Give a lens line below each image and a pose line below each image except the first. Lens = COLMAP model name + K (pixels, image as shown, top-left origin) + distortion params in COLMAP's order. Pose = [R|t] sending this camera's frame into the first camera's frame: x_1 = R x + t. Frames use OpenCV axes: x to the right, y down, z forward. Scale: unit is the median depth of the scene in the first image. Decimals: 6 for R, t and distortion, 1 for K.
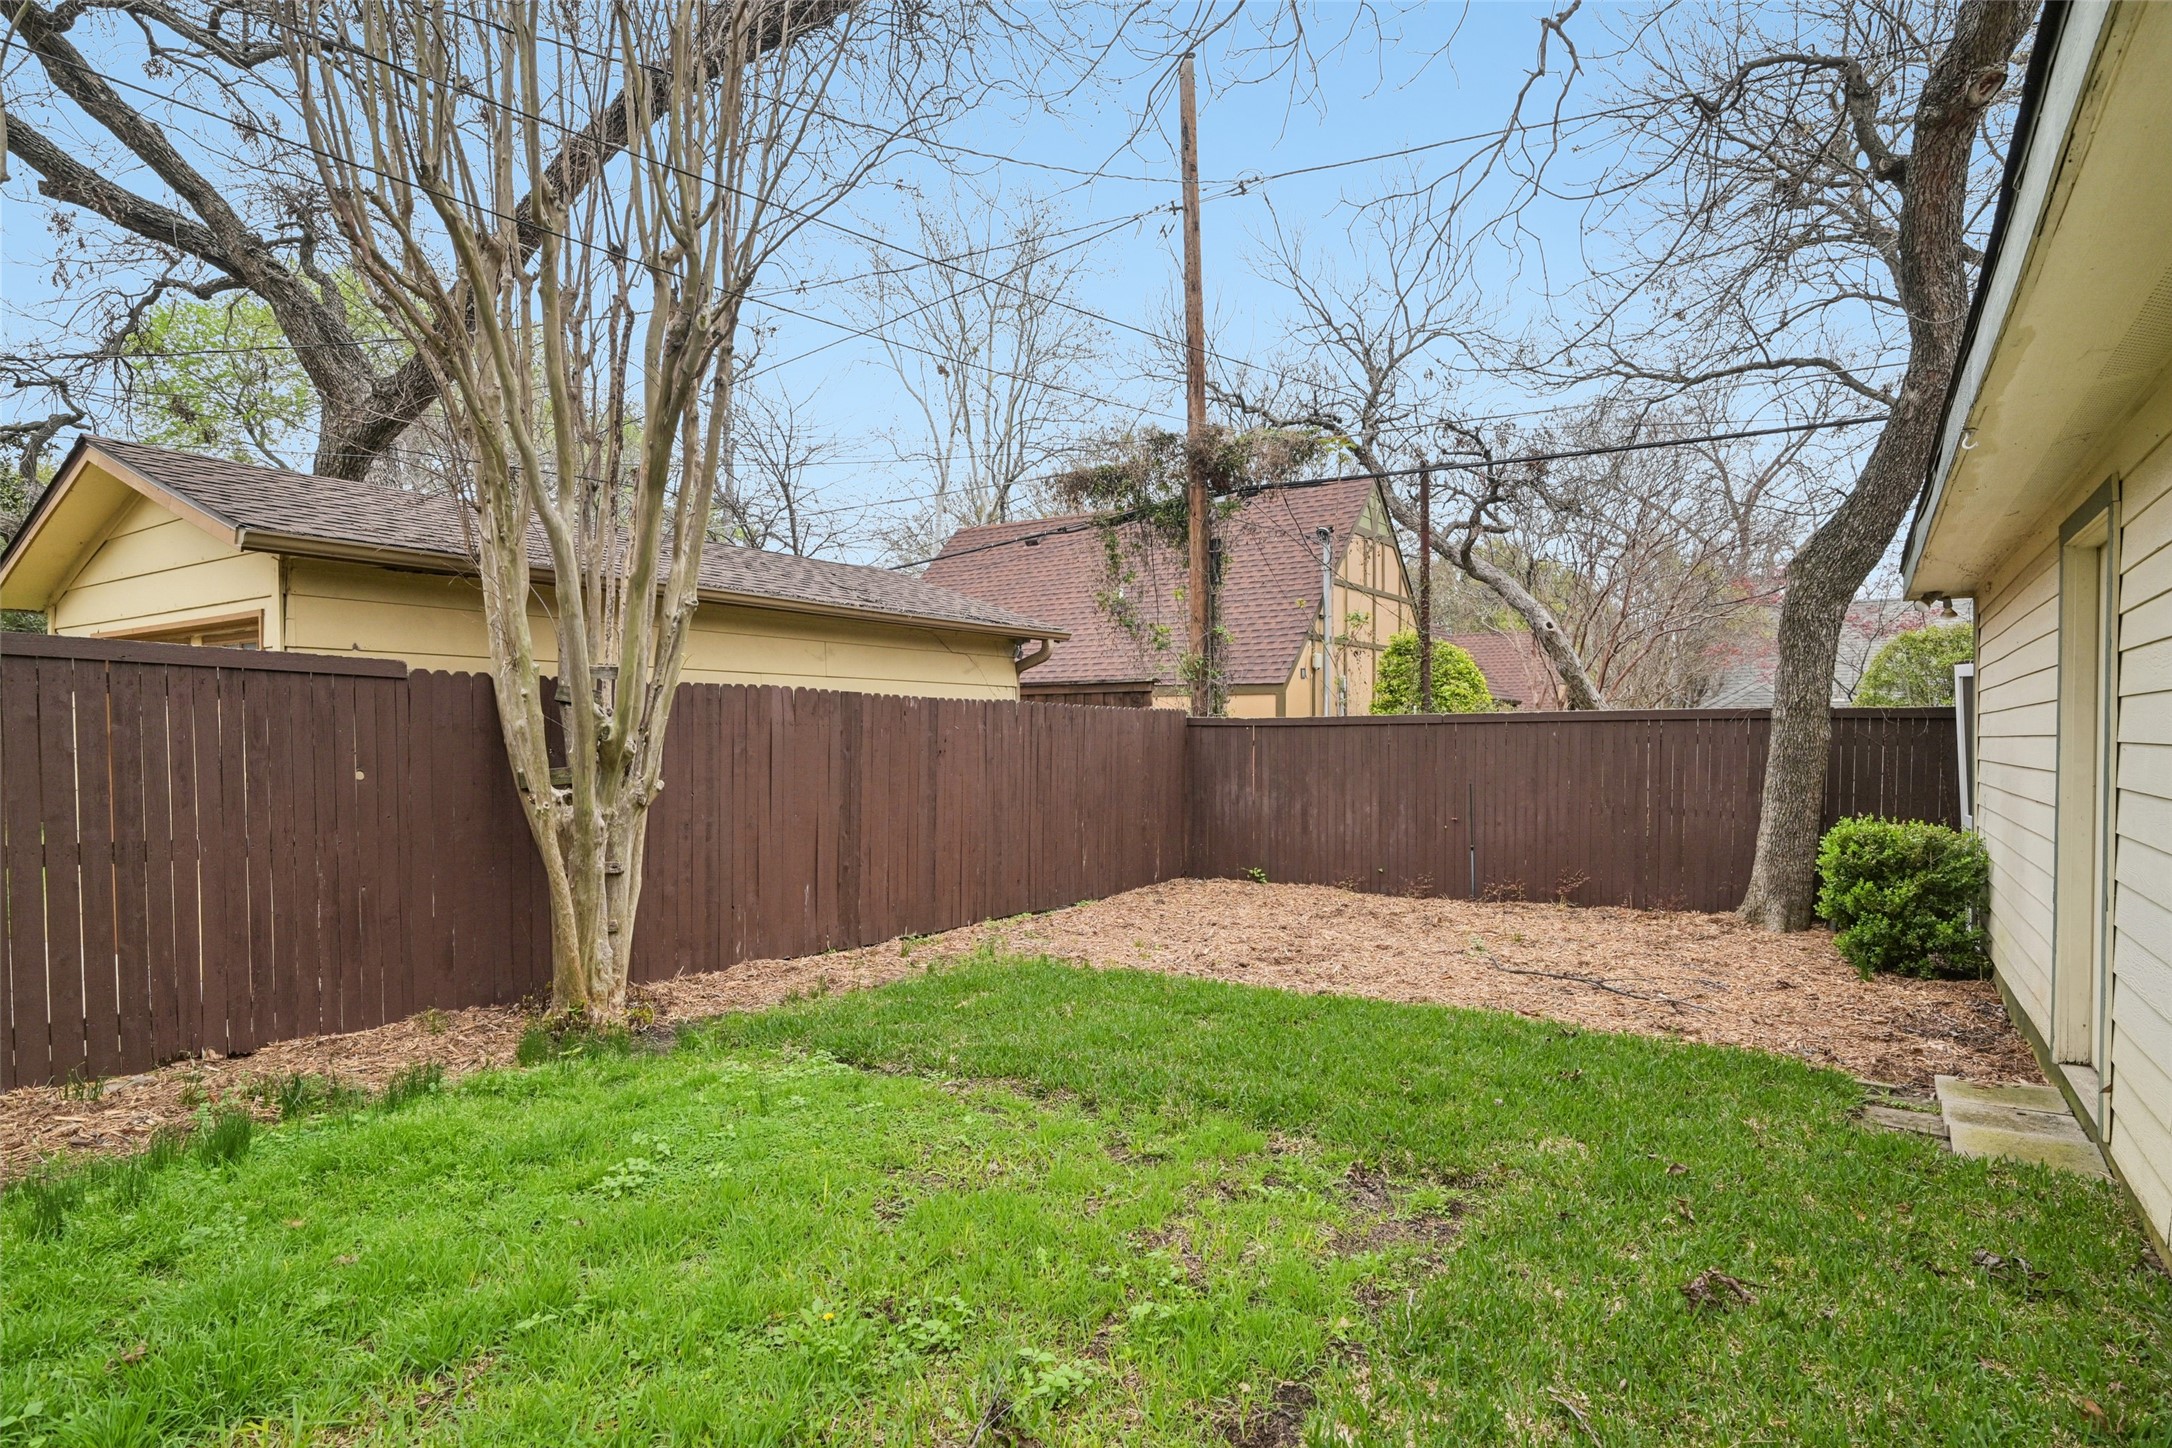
lens RADIAL K [[1100.7, 0, 1102.7], [0, 1100.7, 744.4], [0, 0, 1]] dist [-0.001656, 0.000672]
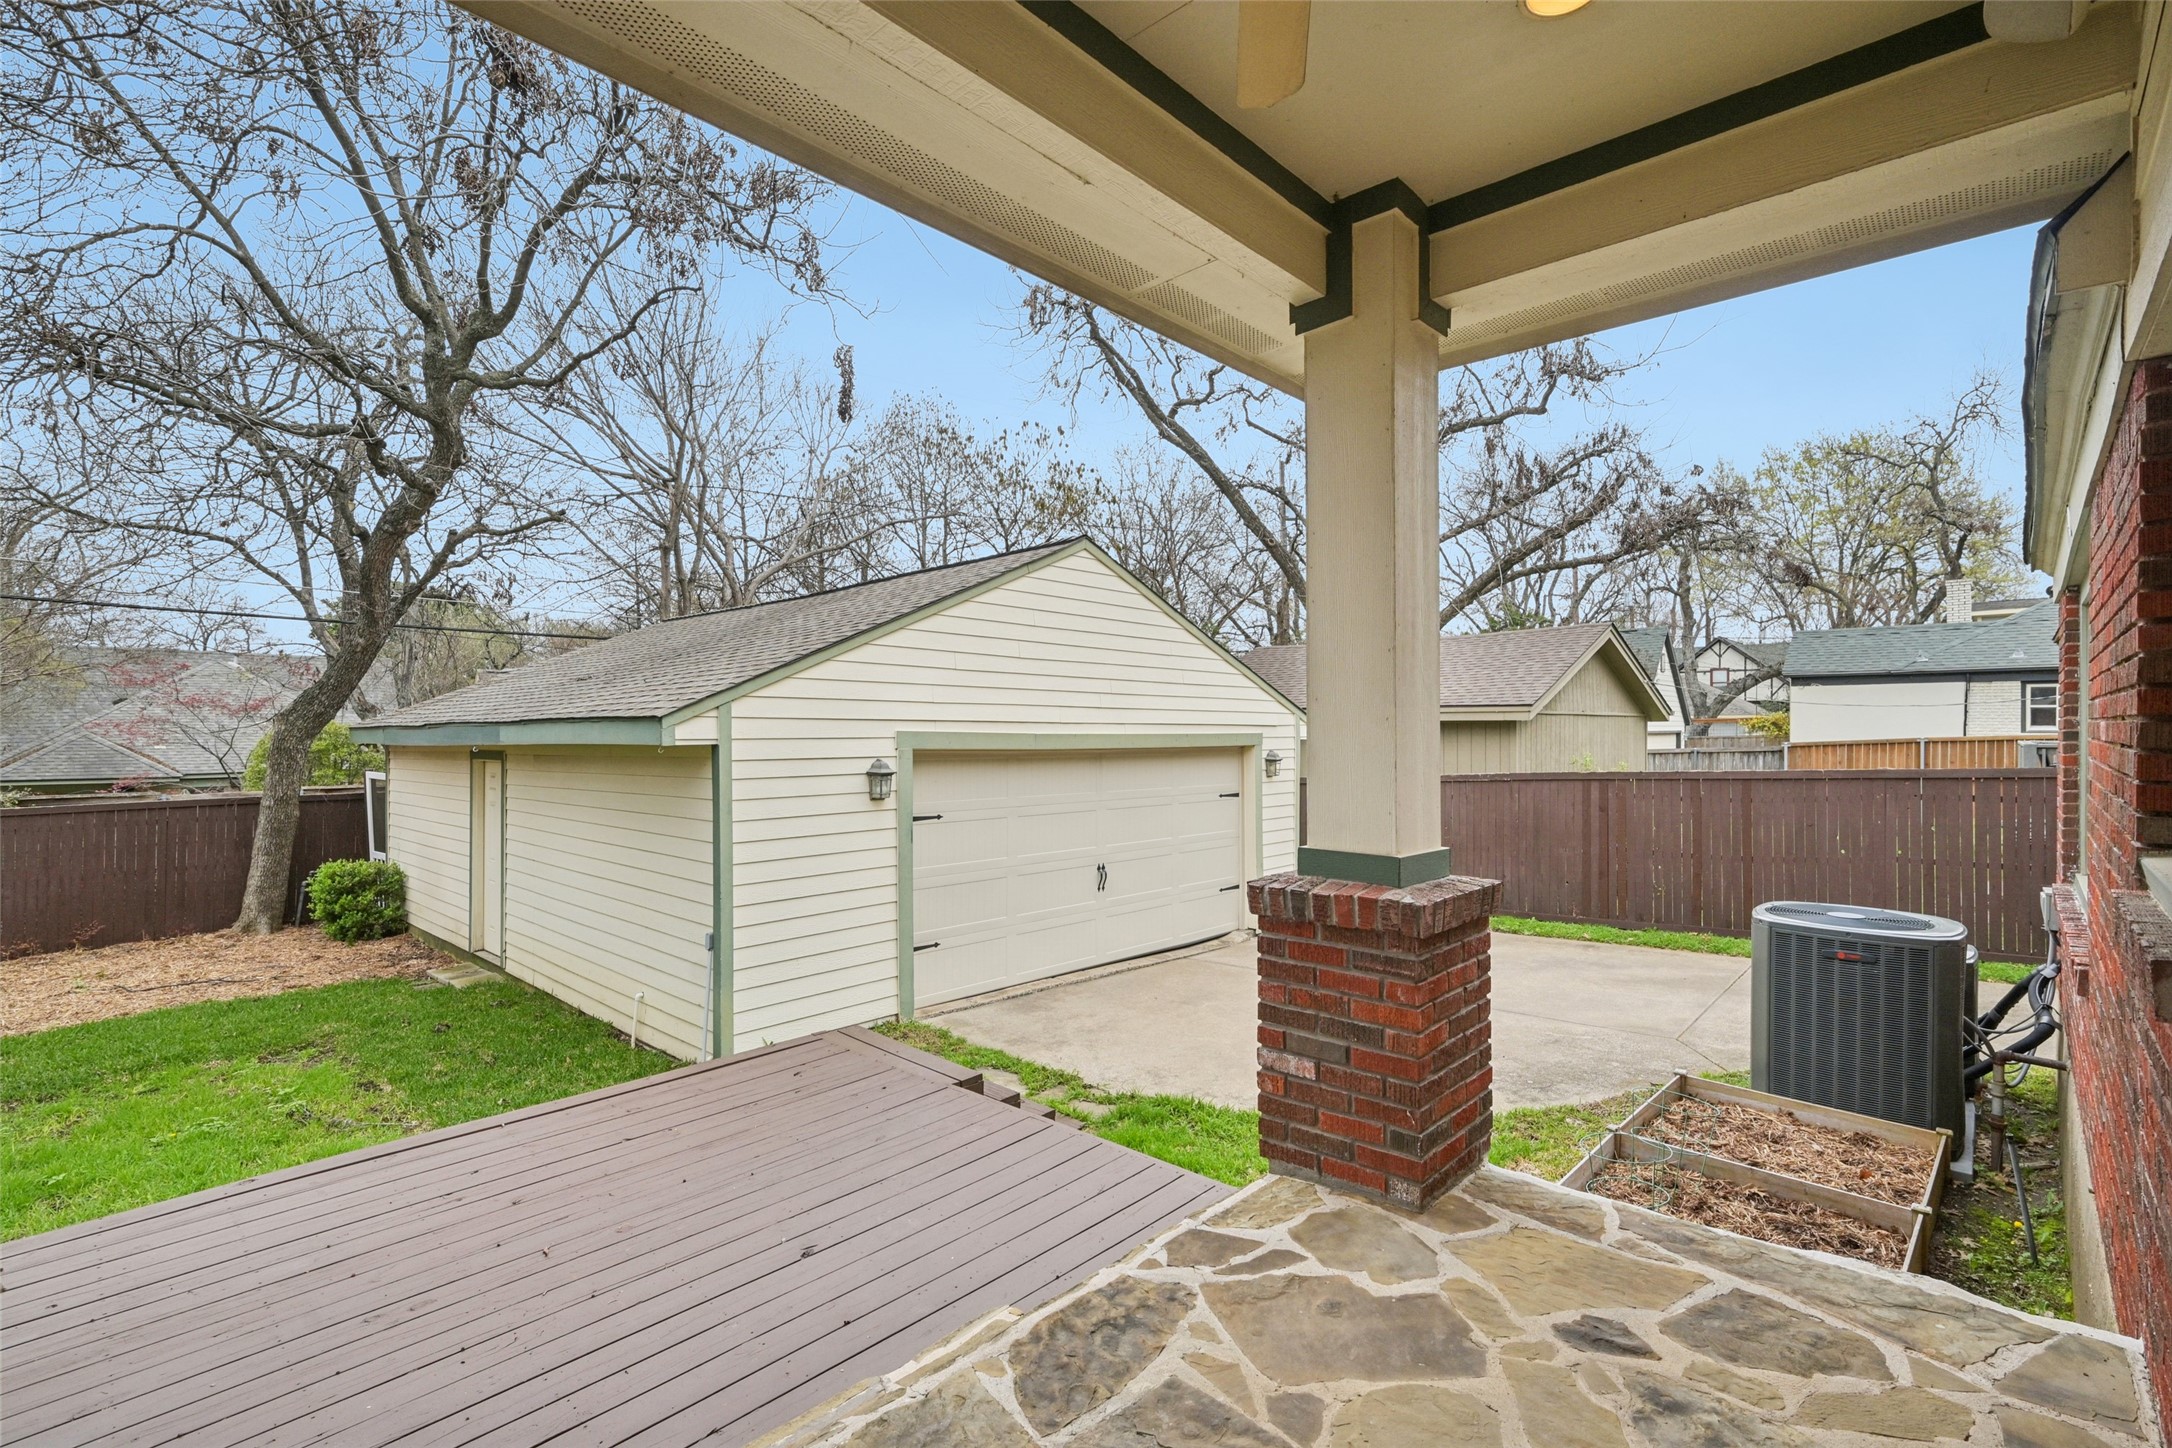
lens RADIAL K [[988.8, 0, 1099.2], [0, 988.8, 728.8], [0, 0, 1]] dist [0.001074, 0.000571]
pose [[0.137248, 0.002123, 0.990534, -0.762153], [0.008996, 0.999954, -0.003390, -0.135305], [-0.990496, 0.009376, 0.137222, -0.494418]]
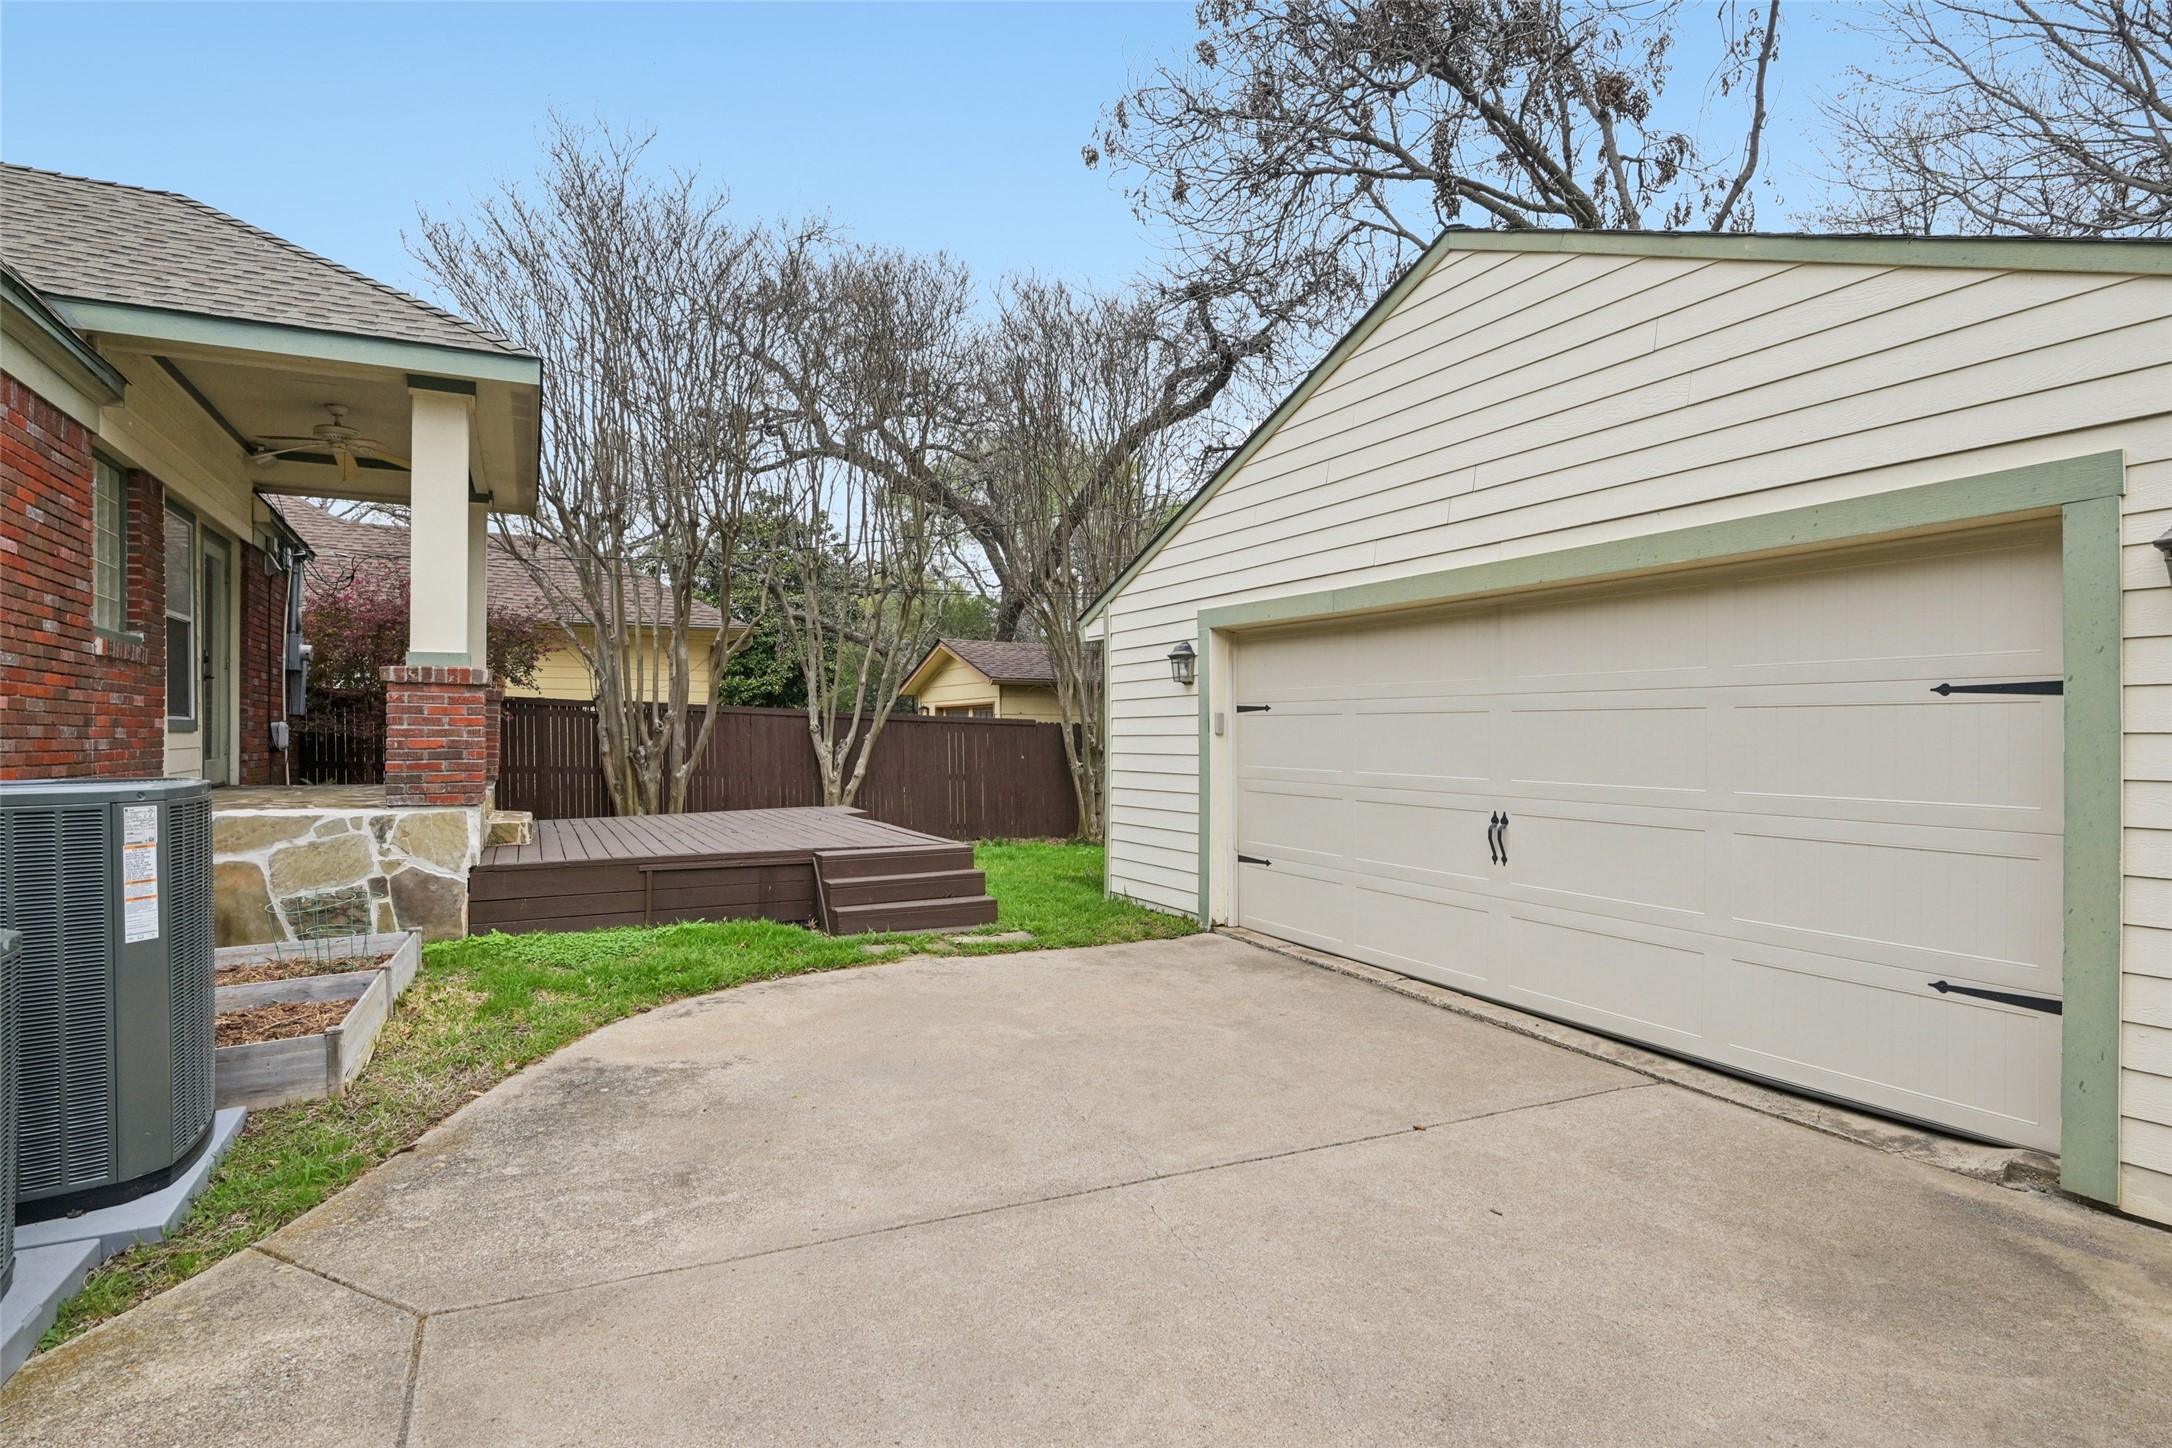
lens RADIAL K [[1100.7, 0, 1081.7], [0, 1100.7, 731.0], [0, 0, 1]] dist [-0.001656, 0.000672]
pose [[0.875394, -0.001575, -0.483408, 0.680726], [-0.005256, 0.999905, -0.012776, -0.004453], [0.483382, 0.013725, 0.875302, -1.148831]]
